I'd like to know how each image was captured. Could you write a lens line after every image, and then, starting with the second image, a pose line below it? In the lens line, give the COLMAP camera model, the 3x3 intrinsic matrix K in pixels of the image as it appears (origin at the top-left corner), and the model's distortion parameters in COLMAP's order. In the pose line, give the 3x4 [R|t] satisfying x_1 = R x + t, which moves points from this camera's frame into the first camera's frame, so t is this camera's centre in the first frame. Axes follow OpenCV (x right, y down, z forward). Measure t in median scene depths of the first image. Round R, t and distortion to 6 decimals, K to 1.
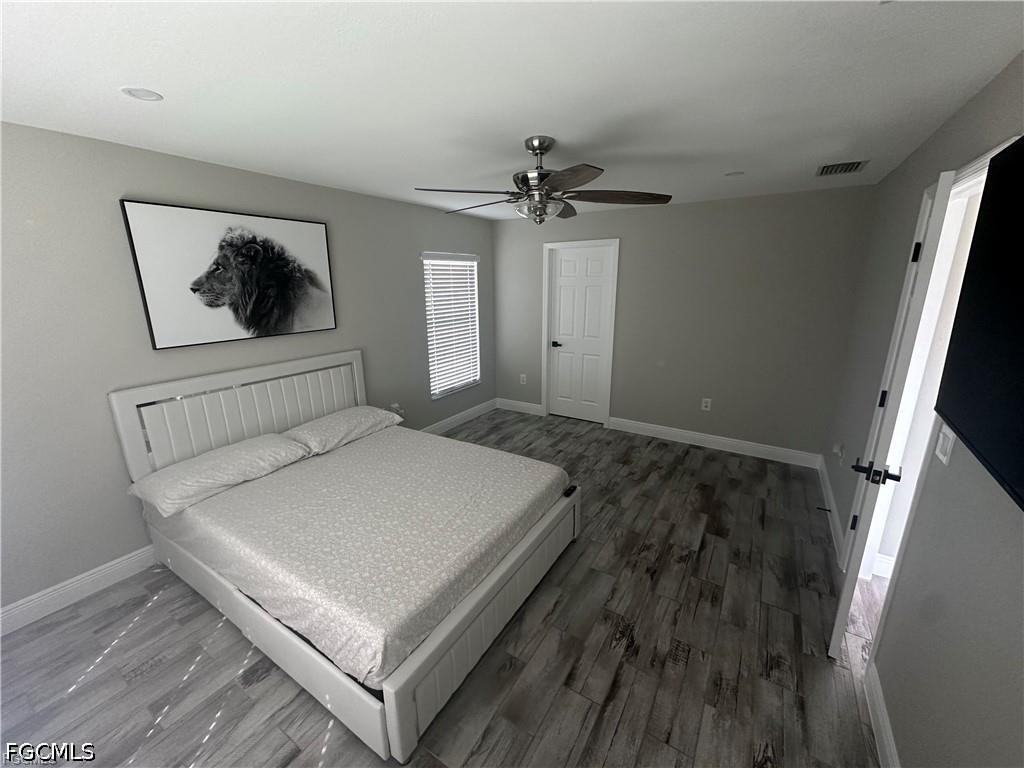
lens RADIAL K [[406.9, 0, 511.2], [0, 406.9, 388.7], [0, 0, 1]] dist [0.000980, 0.000104]
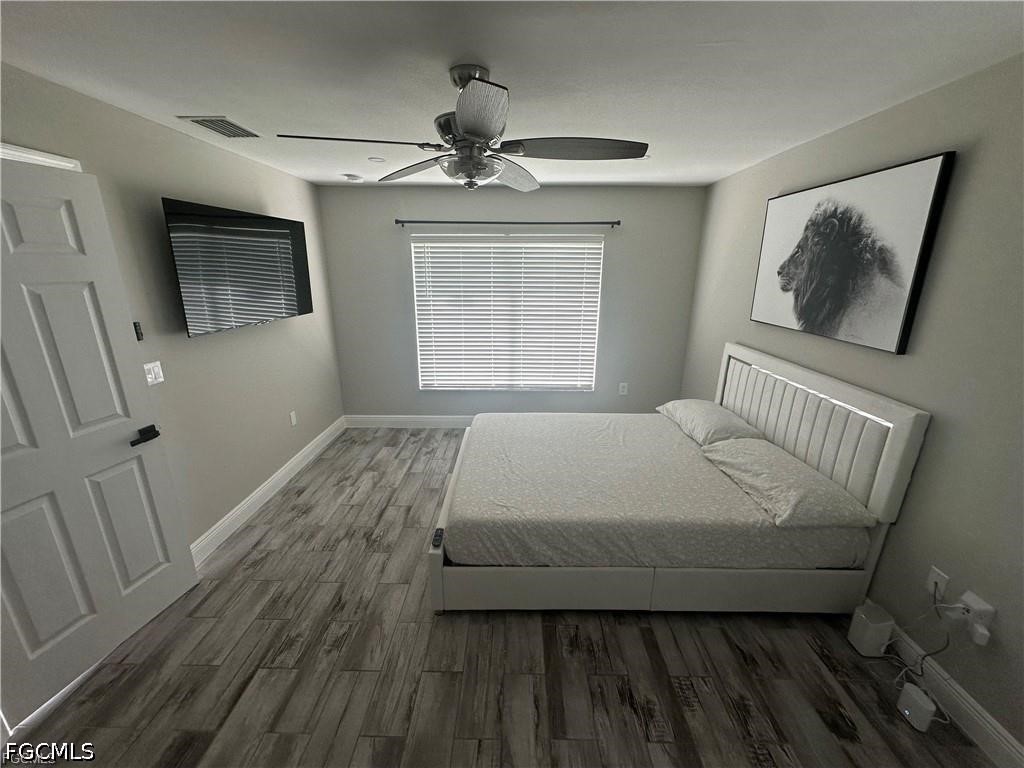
lens RADIAL K [[406.9, 0, 511.6], [0, 406.9, 387.6], [0, 0, 1]] dist [0.000980, 0.000104]
pose [[-0.853402, 0.152388, -0.498480, 0.373042], [-0.135937, 0.858155, 0.495067, -0.401463], [0.503216, 0.490253, -0.711636, 1.494077]]
